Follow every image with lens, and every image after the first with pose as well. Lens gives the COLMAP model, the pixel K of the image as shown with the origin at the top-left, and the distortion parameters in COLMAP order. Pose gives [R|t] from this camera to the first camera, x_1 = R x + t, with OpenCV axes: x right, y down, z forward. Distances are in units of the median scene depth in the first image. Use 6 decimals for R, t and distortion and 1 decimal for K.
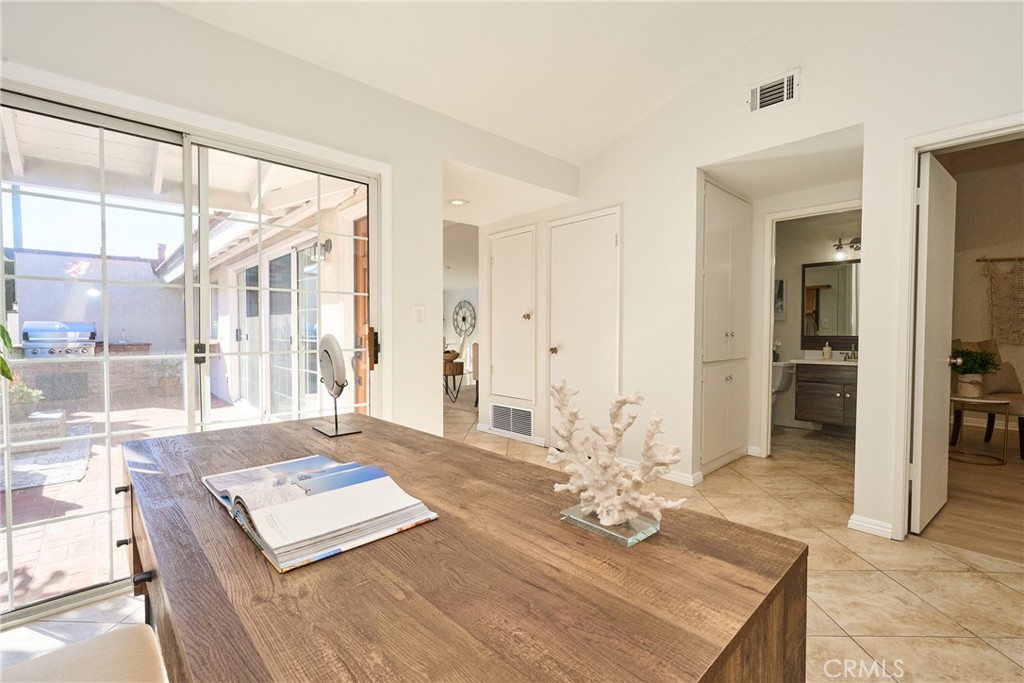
lens RADIAL K [[449.5, 0, 515.0], [0, 449.5, 344.6], [0, 0, 1]] dist [-0.010895, 0.001322]
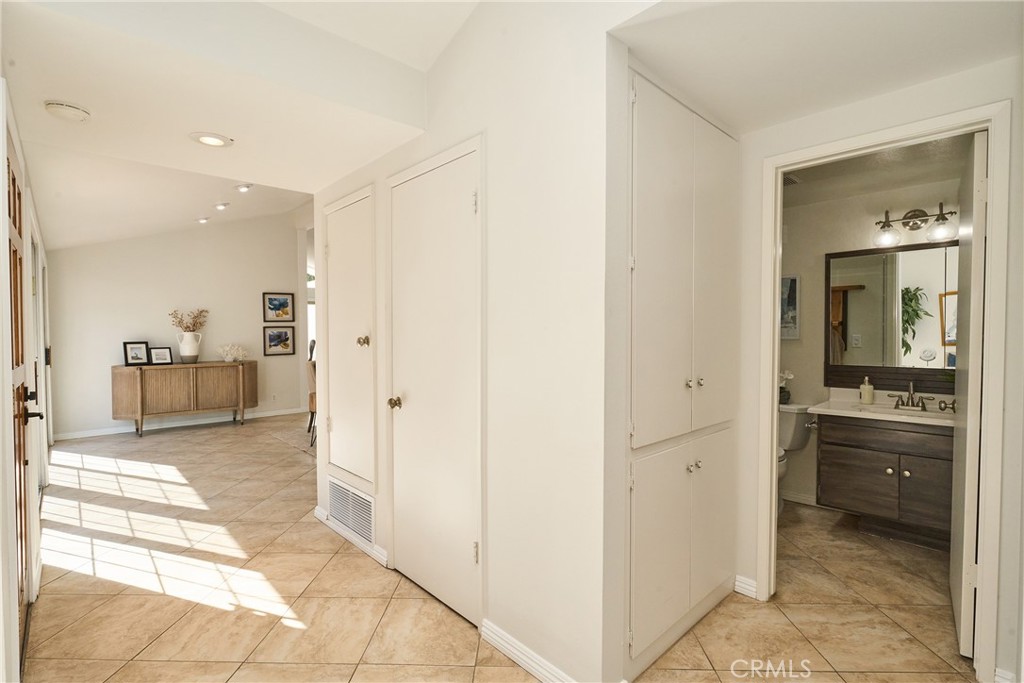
lens RADIAL K [[473.4, 0, 513.8], [0, 473.4, 343.3], [0, 0, 1]] dist [-0.001945, -0.001783]
pose [[0.999987, -0.003032, 0.004023, 0.203797], [0.003057, 0.999976, -0.006270, -0.050714], [-0.004004, 0.006283, 0.999972, 0.343995]]
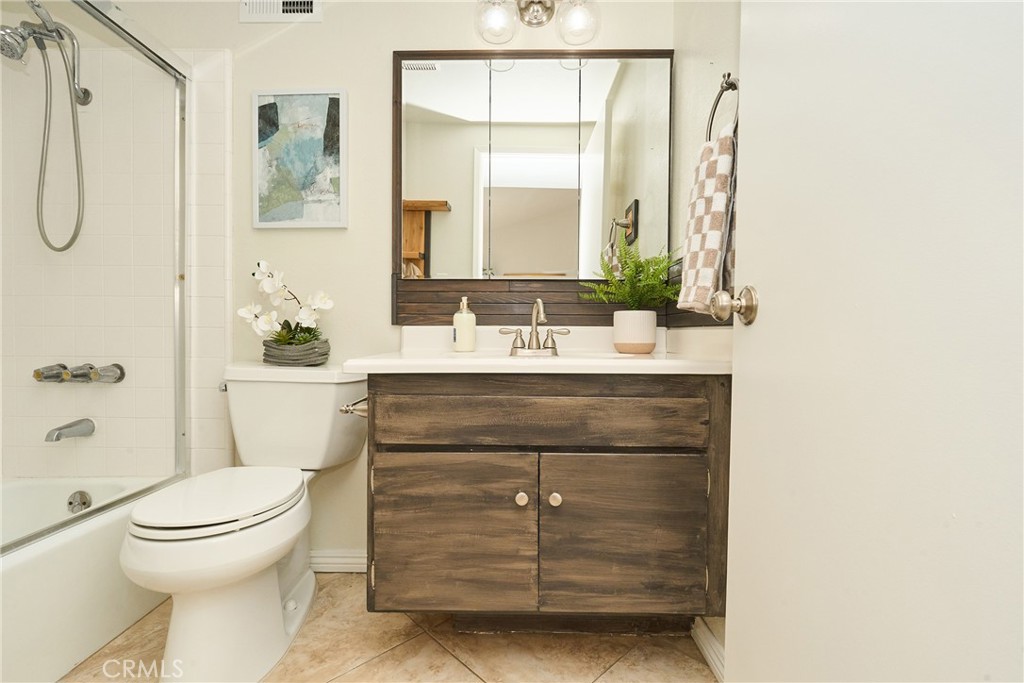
lens RADIAL K [[449.5, 0, 511.8], [0, 449.5, 342.2], [0, 0, 1]] dist [-0.010895, 0.001322]
pose [[0.697180, -0.006169, 0.716869, 0.504605], [0.011281, 0.999934, -0.002366, 0.027085], [-0.716807, 0.009737, 0.697203, 0.770343]]
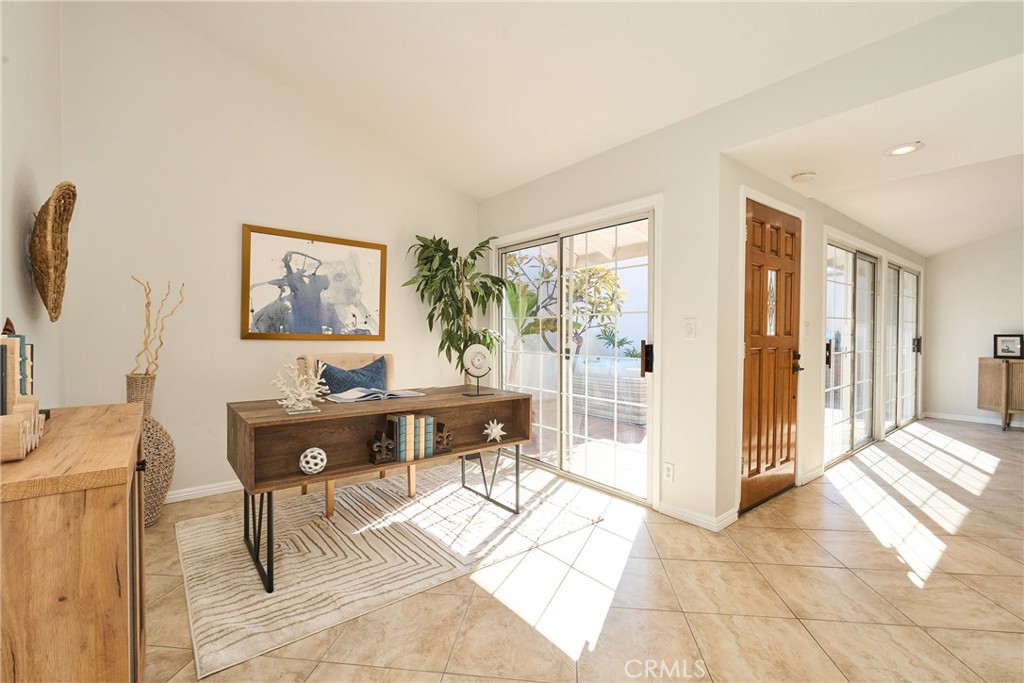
lens RADIAL K [[449.5, 0, 512.2], [0, 449.5, 338.7], [0, 0, 1]] dist [-0.010895, 0.001322]
pose [[-0.089202, 0.011522, -0.995947, 0.475913], [-0.035121, 0.999275, 0.014706, -0.026493], [0.995394, 0.036290, -0.088733, 0.416062]]
